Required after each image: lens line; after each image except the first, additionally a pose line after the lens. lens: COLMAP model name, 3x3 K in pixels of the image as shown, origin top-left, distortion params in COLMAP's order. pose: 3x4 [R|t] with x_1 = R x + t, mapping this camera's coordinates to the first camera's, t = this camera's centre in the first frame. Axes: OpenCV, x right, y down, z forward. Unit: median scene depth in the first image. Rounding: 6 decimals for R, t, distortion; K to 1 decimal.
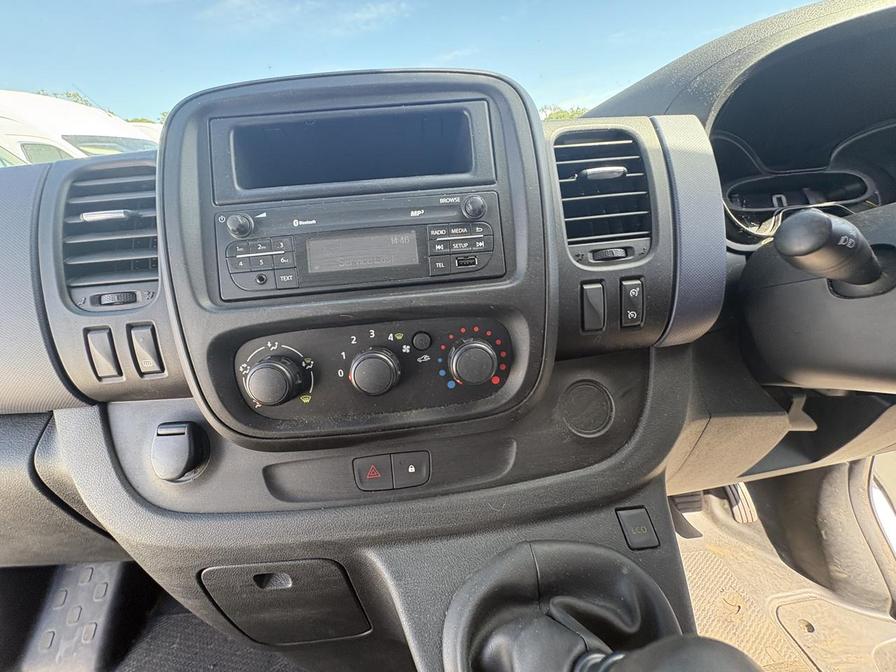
lens RADIAL K [[354.7, 0, 449.1], [0, 354.7, 338.2], [0, 0, 1]] dist [-0.001463, 0.000573]
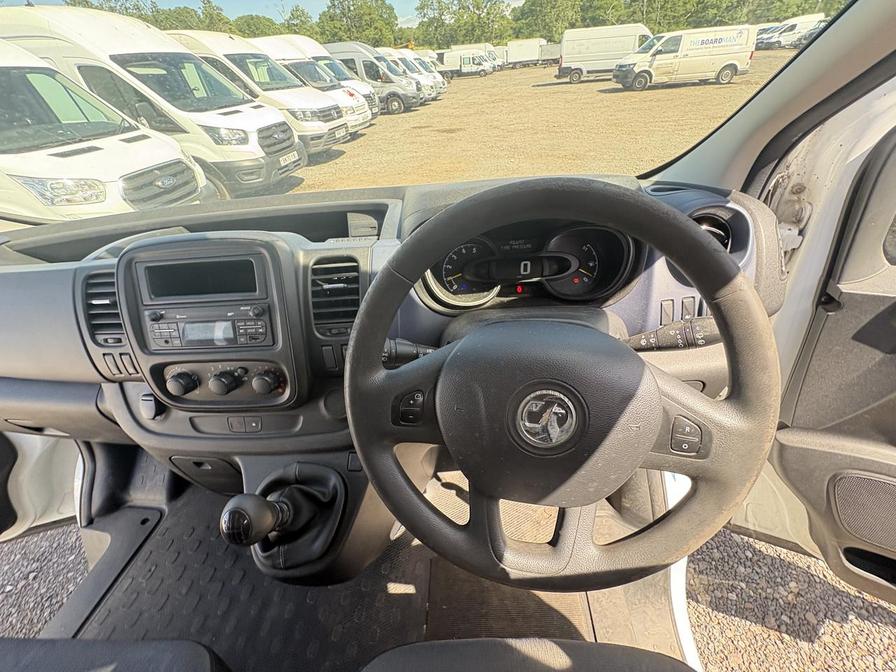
lens RADIAL K [[354.7, 0, 447.8], [0, 354.7, 336.4], [0, 0, 1]] dist [-0.001463, 0.000573]
pose [[0.990084, 0.063393, -0.125357, 1.317932], [-0.034859, 0.975347, 0.217907, -0.661289], [0.136080, -0.211376, 0.967885, -0.791868]]
